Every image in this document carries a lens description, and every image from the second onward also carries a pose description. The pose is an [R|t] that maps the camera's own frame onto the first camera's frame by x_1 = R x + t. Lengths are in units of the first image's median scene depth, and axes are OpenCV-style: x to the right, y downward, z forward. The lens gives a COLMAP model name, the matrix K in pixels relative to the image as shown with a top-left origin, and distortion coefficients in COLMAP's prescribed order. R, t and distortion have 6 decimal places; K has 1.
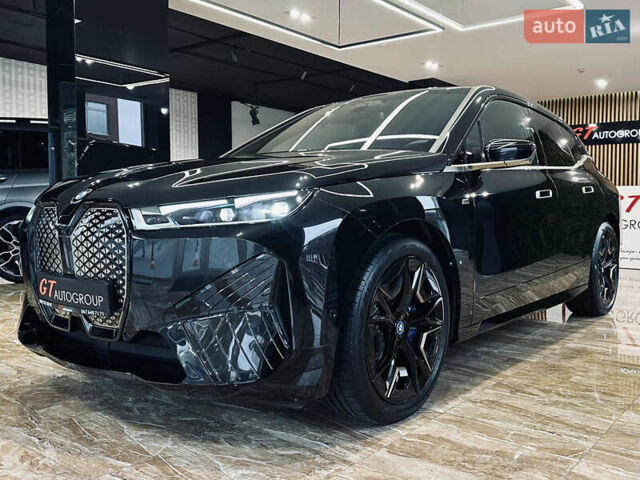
lens RADIAL K [[601.7, 0, 357.2], [0, 601.7, 228.7], [0, 0, 1]] dist [0.083199, -0.132726]
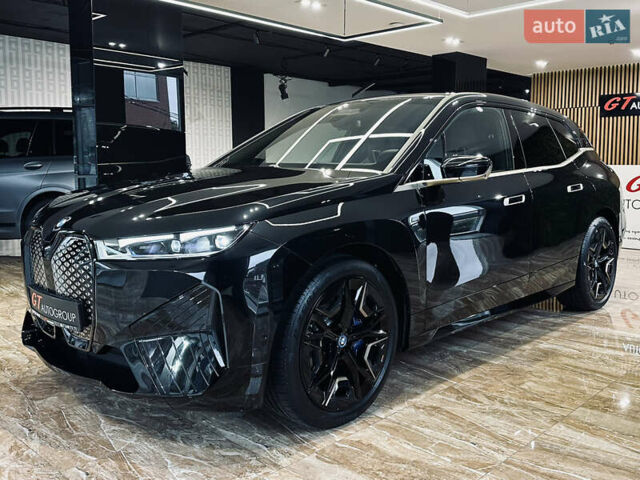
lens RADIAL K [[610.7, 0, 340.0], [0, 610.7, 211.7], [0, 0, 1]] dist [0.094361, -0.153645]
pose [[0.994015, 0.005097, -0.109128, 0.195968], [-0.000824, 0.999232, 0.039165, -0.120298], [0.109243, -0.038841, 0.993256, -0.105261]]
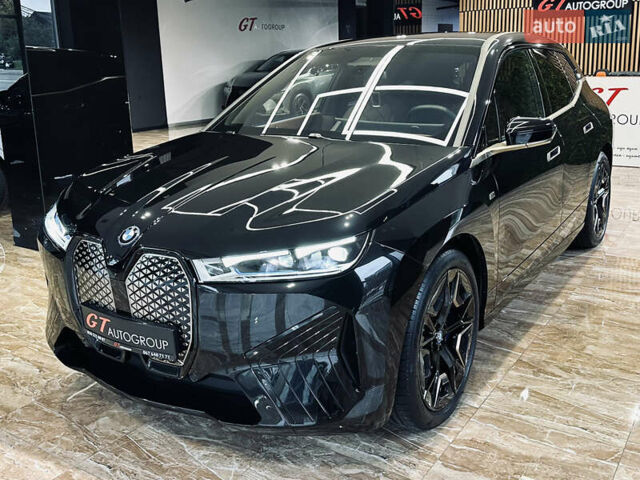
lens RADIAL K [[662.0, 0, 321.8], [0, 662.0, 191.4], [0, 0, 1]] dist [0.173665, -0.364775]
pose [[0.997815, -0.042748, 0.050377, -0.186010], [0.033901, 0.985717, 0.164962, -0.289884], [-0.056709, -0.162893, 0.985013, -0.085955]]
